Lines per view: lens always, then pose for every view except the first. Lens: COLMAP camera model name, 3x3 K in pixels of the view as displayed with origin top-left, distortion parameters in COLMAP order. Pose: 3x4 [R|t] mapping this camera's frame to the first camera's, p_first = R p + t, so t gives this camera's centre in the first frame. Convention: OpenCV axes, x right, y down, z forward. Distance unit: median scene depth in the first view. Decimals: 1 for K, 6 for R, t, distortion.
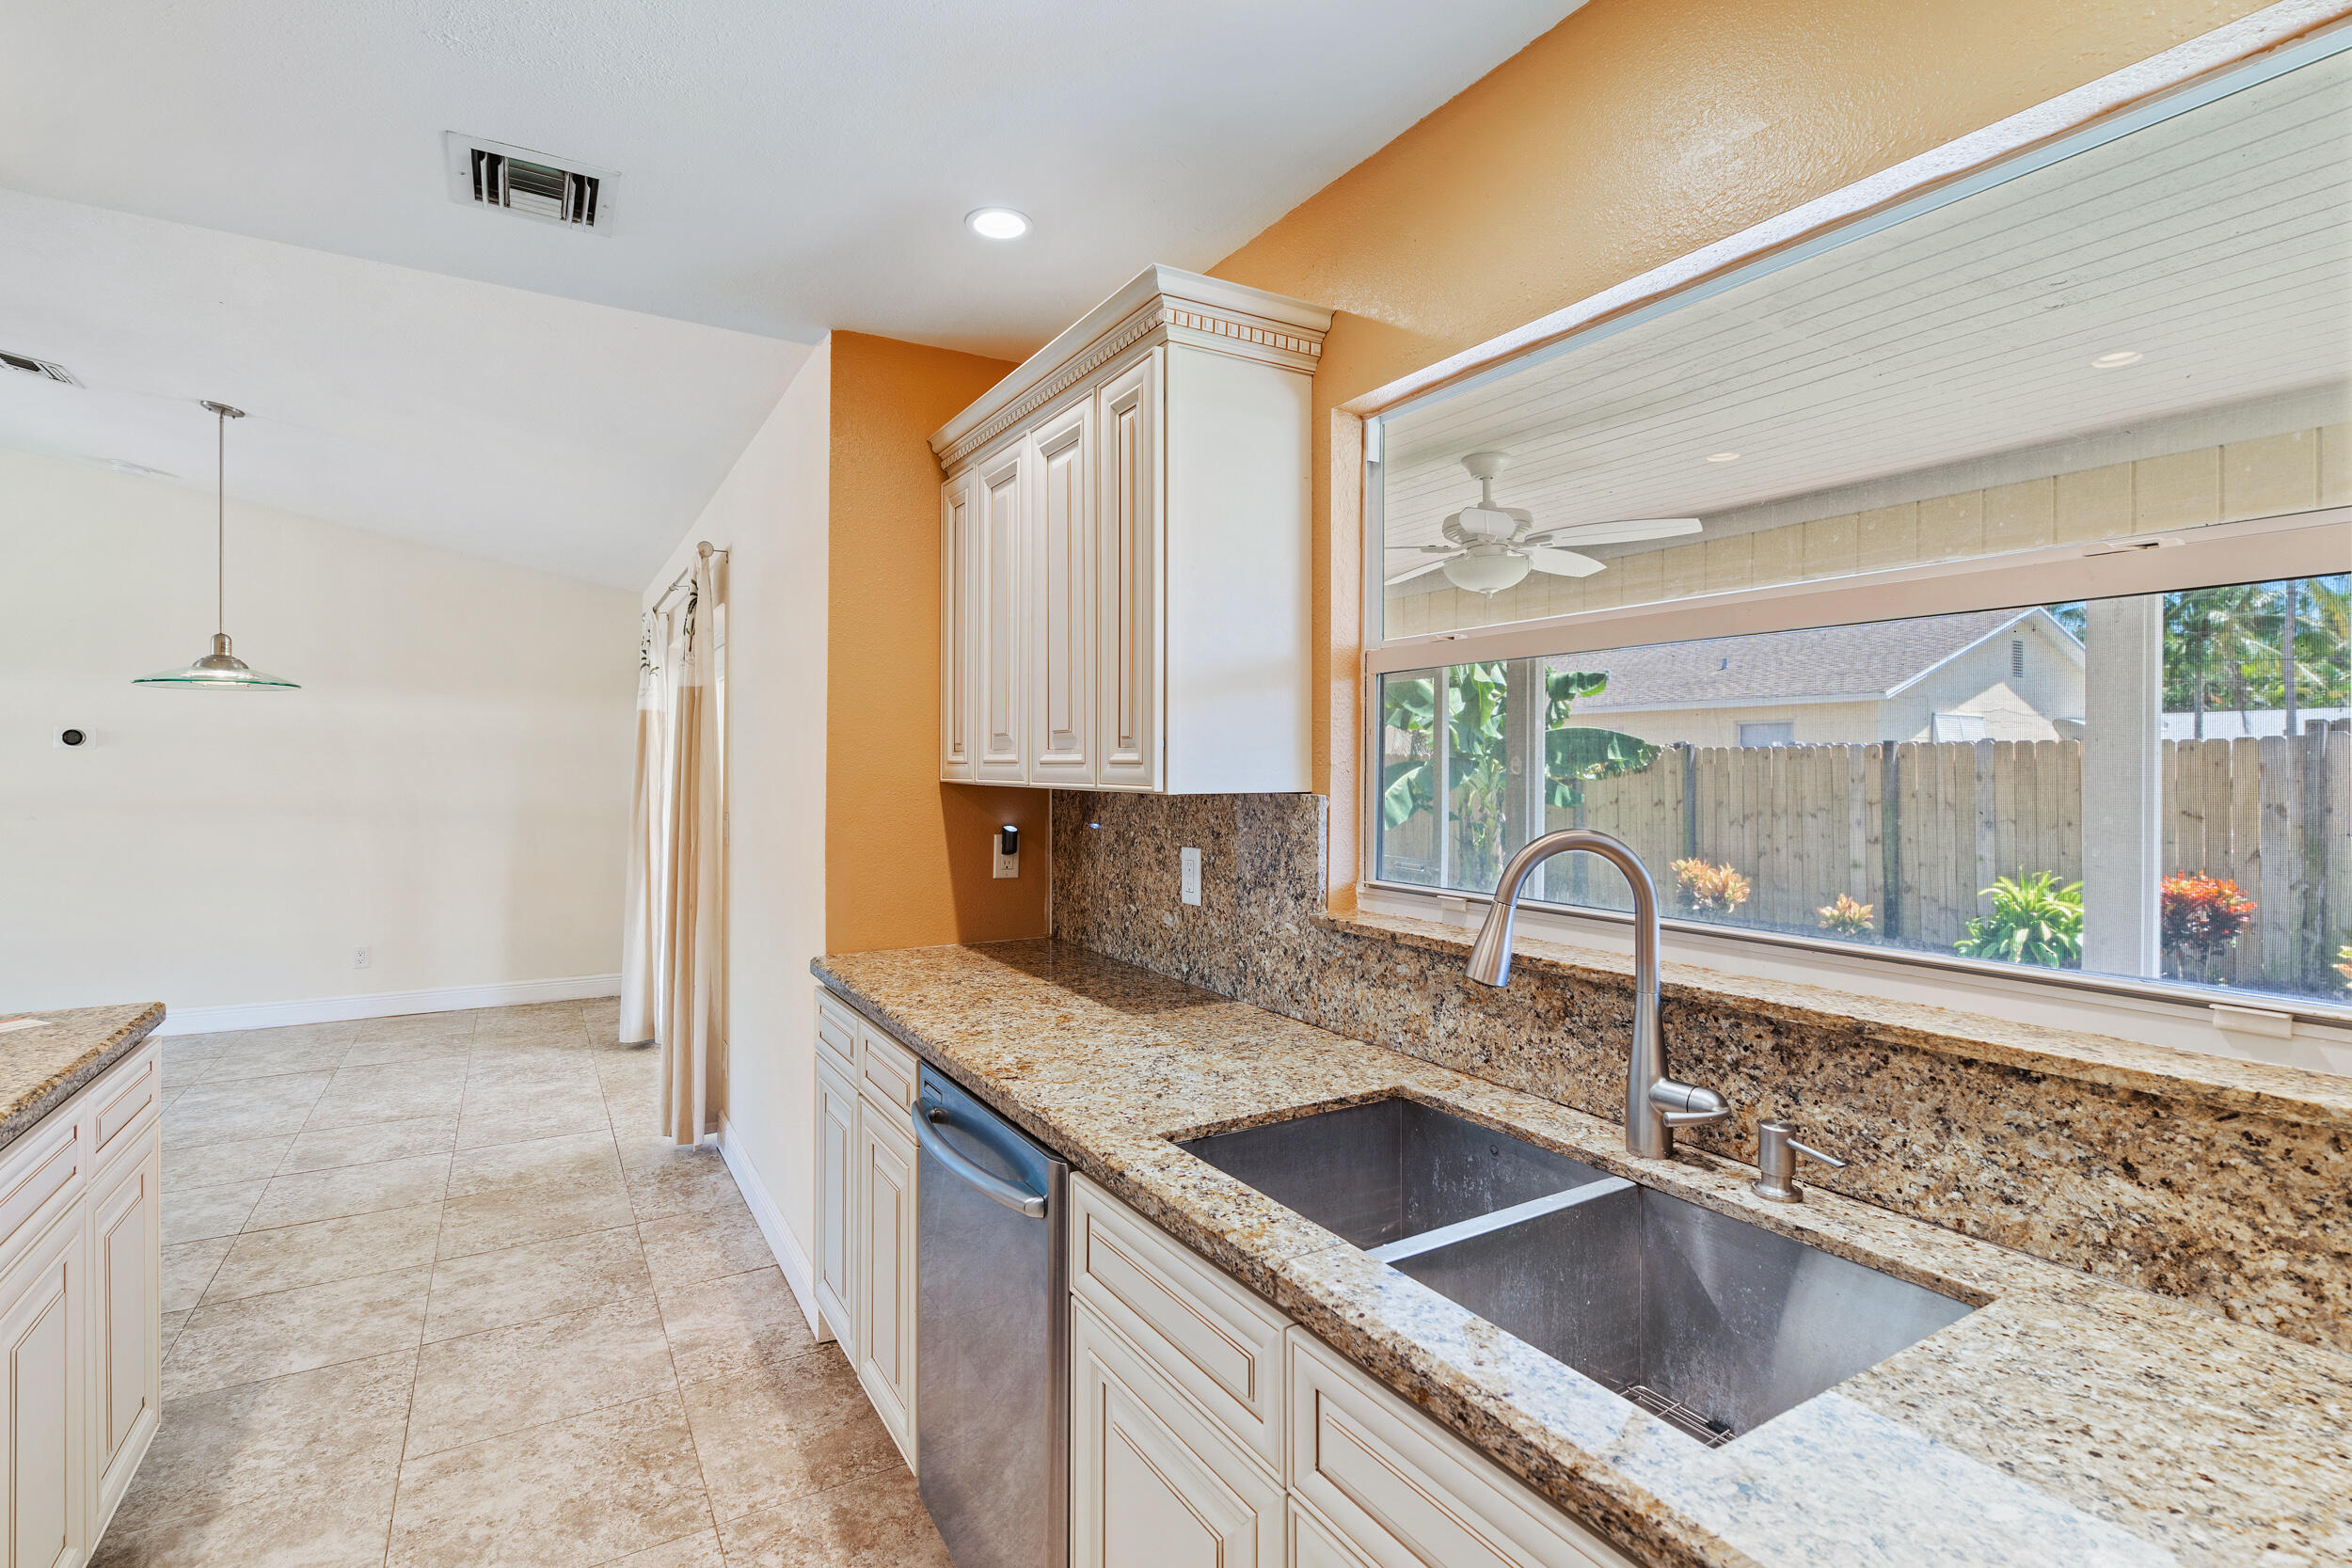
lens RADIAL K [[1075.1, 0, 1145.8], [0, 1075.1, 770.2], [0, 0, 1]] dist [0.000912, -0.000604]
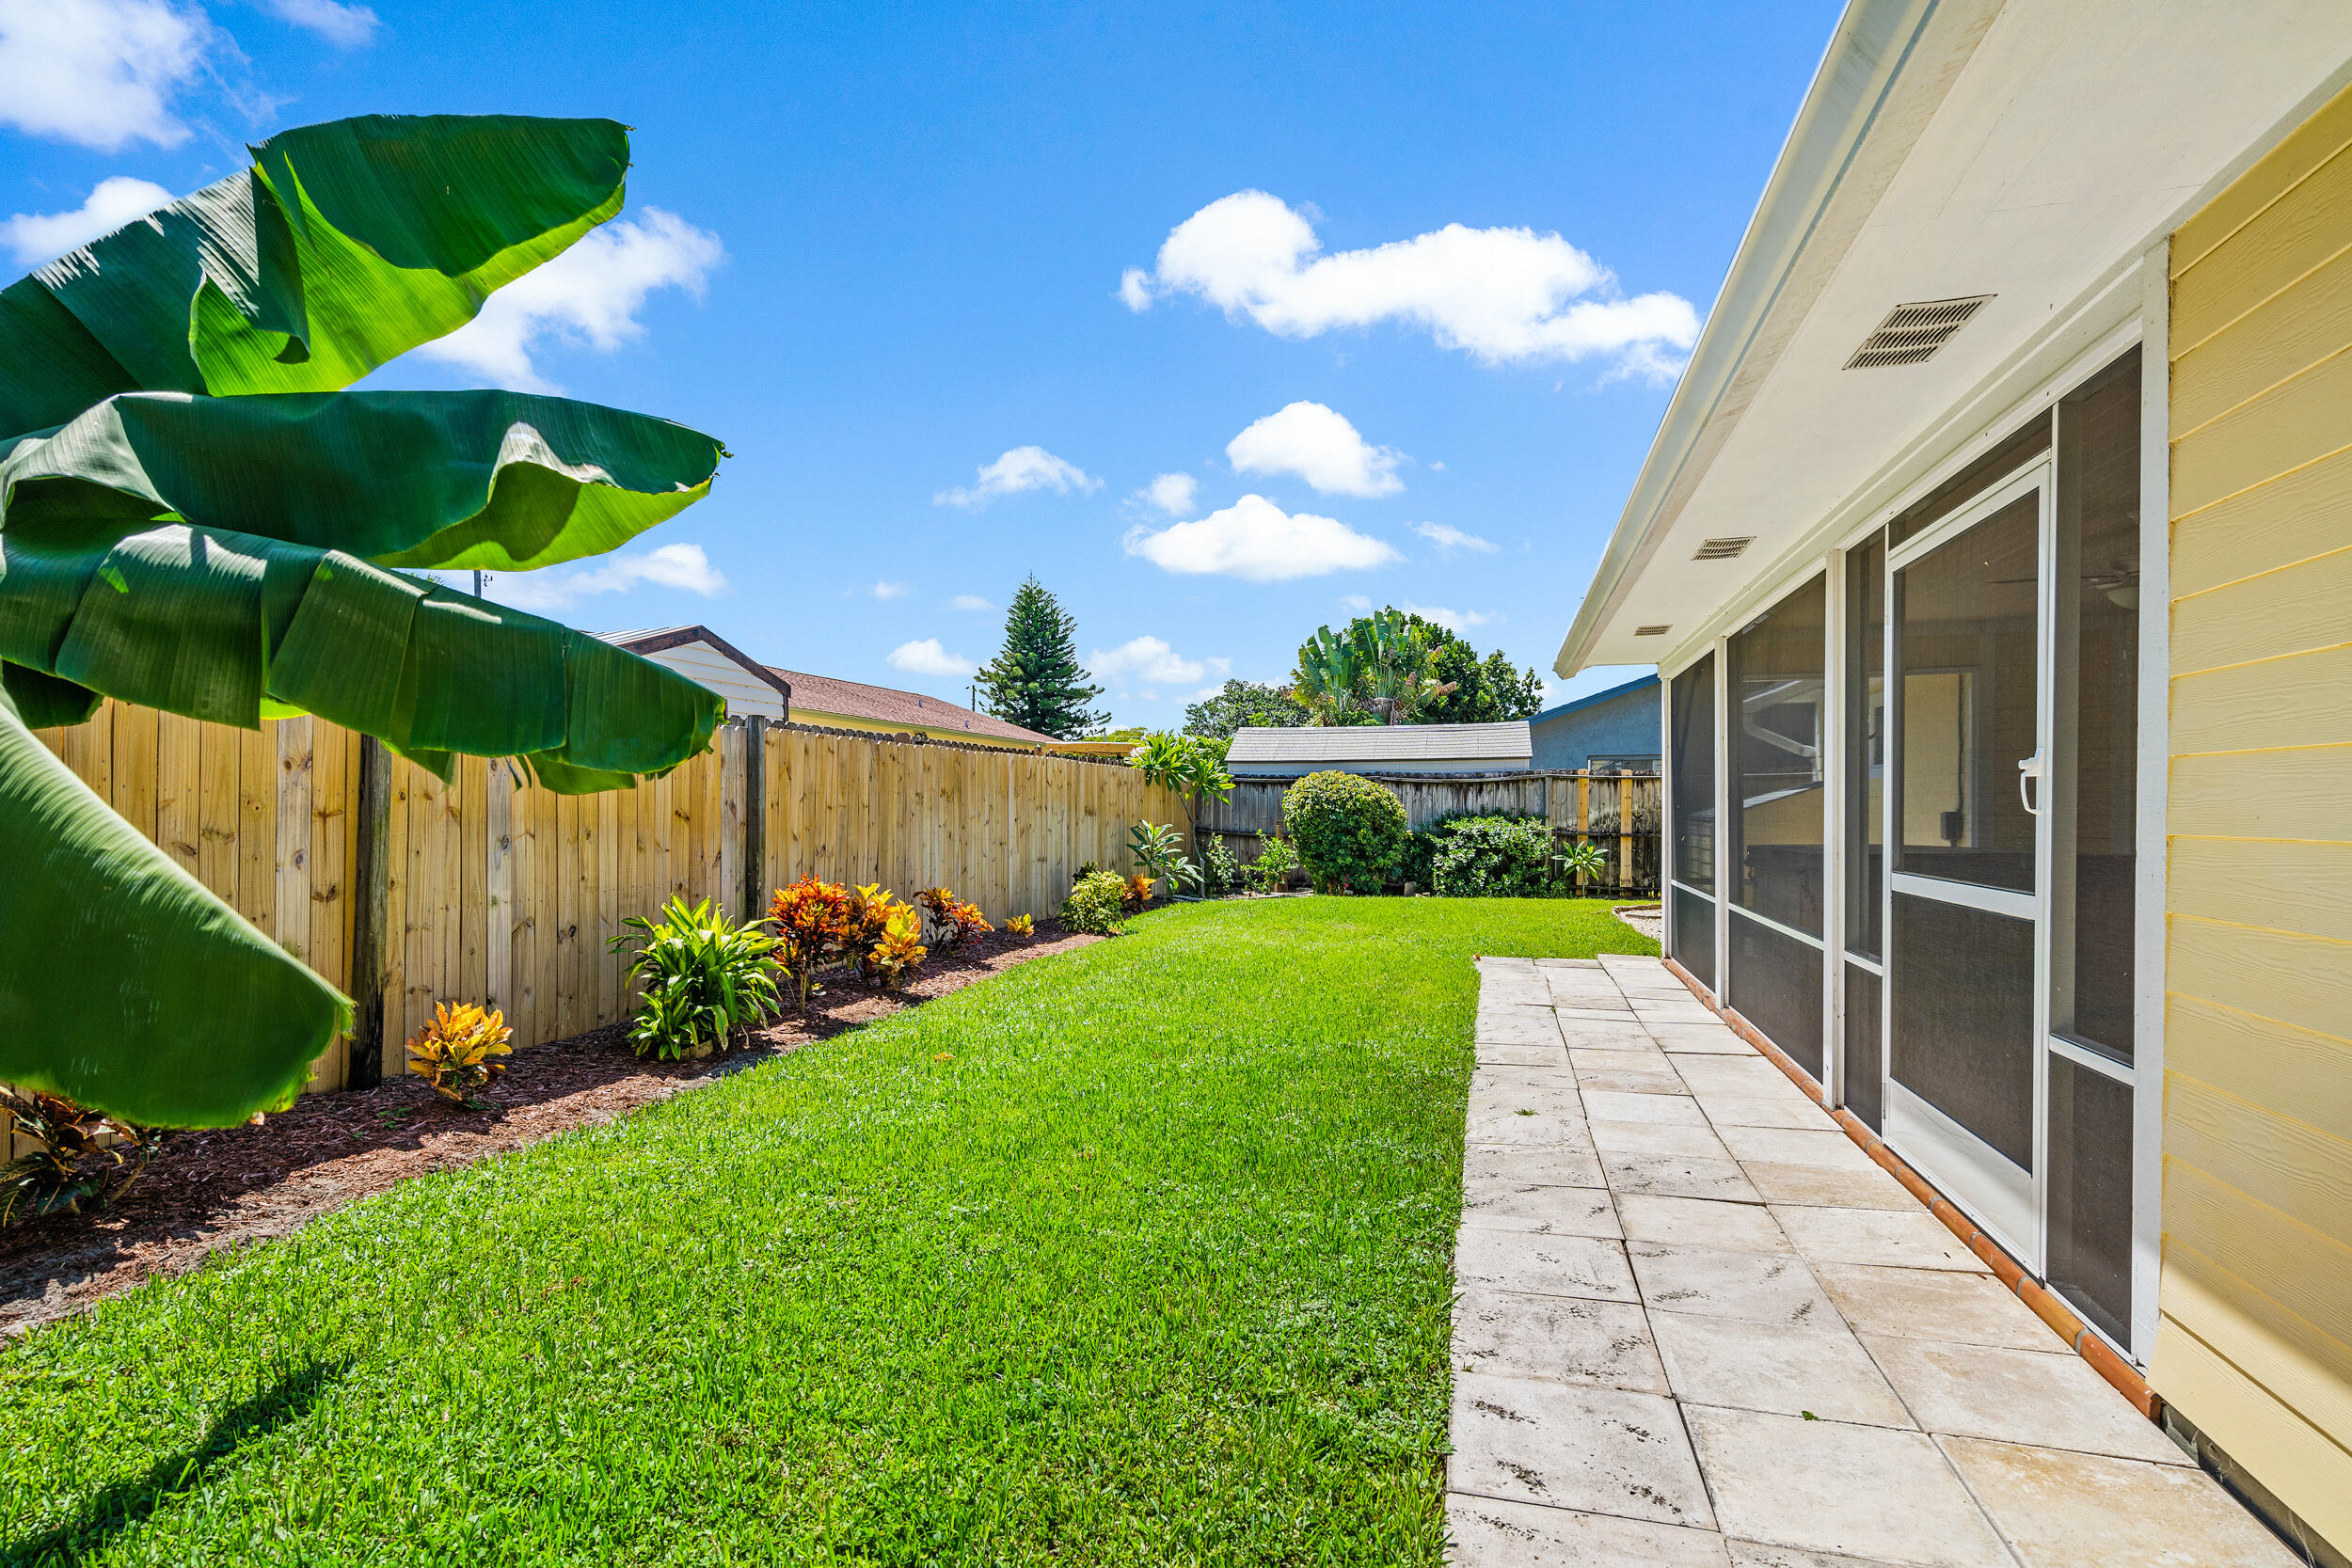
lens RADIAL K [[1167.5, 0, 1162.0], [0, 1167.5, 802.0], [0, 0, 1]] dist [-0.001038, 0.000977]
pose [[-0.690418, 0.003878, 0.723400, 0.227898], [0.003211, 0.999992, -0.002297, 0.124841], [-0.723404, 0.000737, -0.690425, 4.933742]]
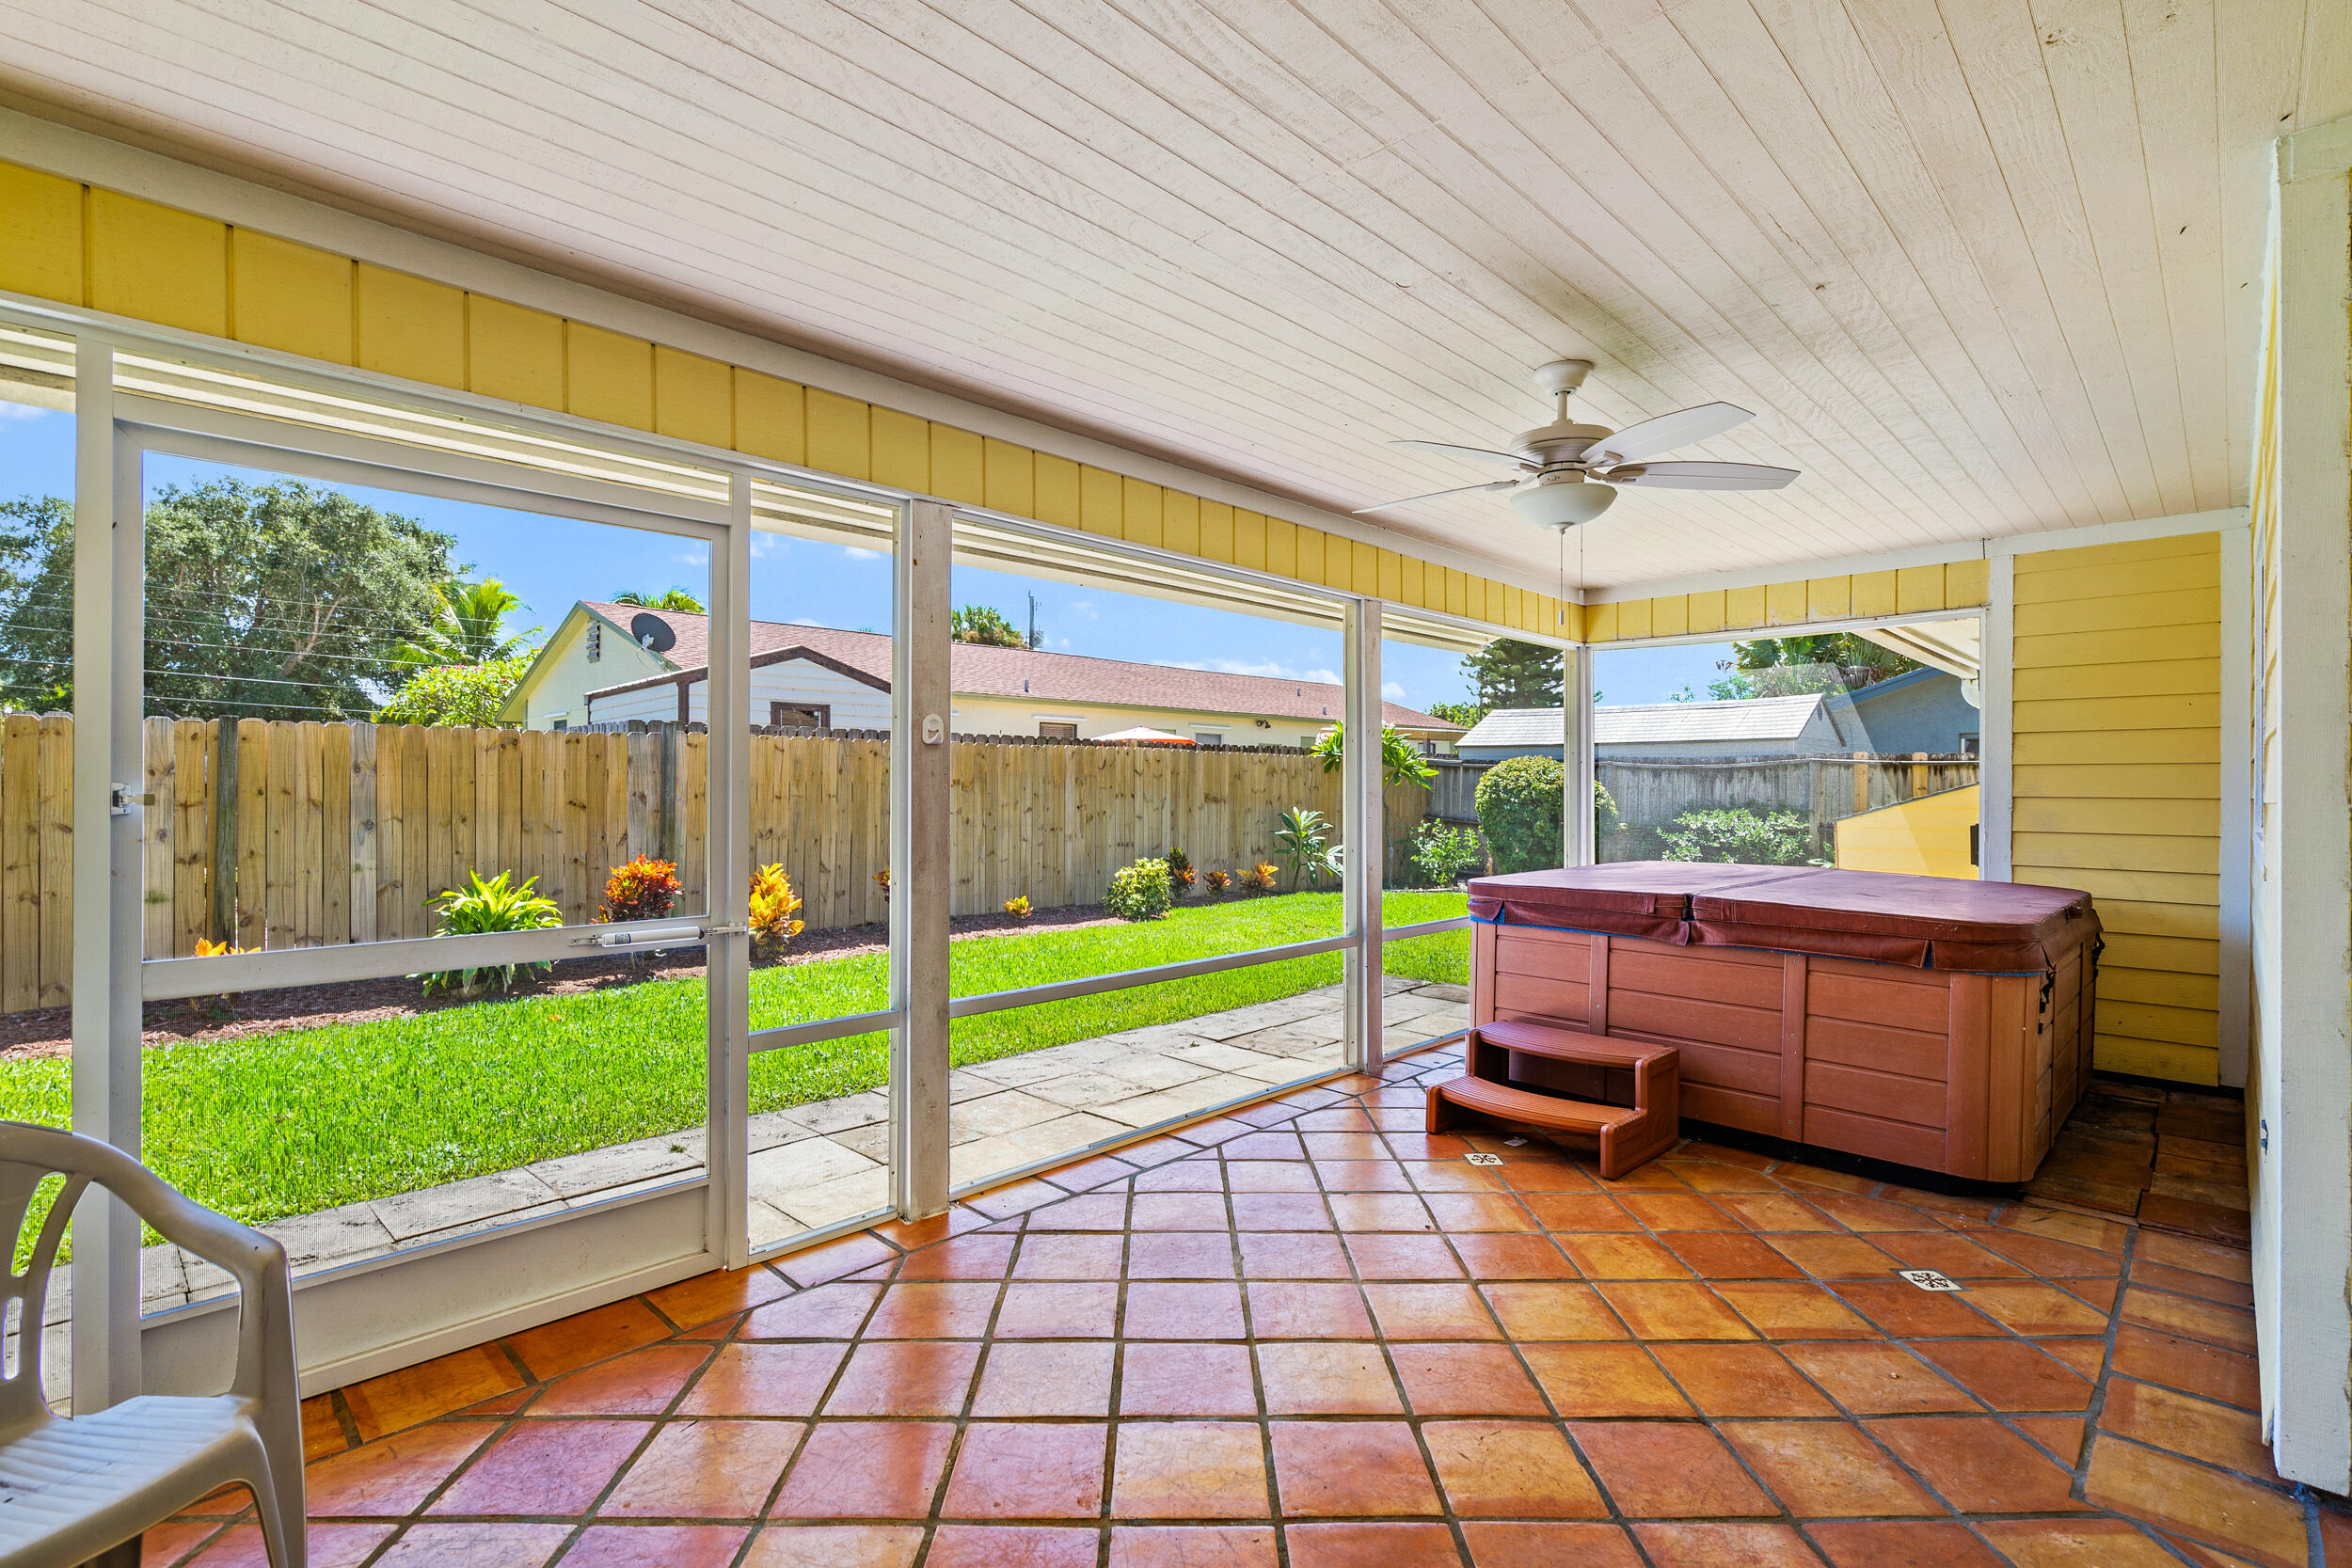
lens RADIAL K [[1075.1, 0, 1189.0], [0, 1075.1, 782.7], [0, 0, 1]] dist [0.000912, -0.000604]
pose [[-0.256498, -0.002925, 0.966540, -0.710403], [-0.003006, 0.999993, 0.002228, 0.057701], [-0.966540, -0.002334, -0.256505, 2.518463]]
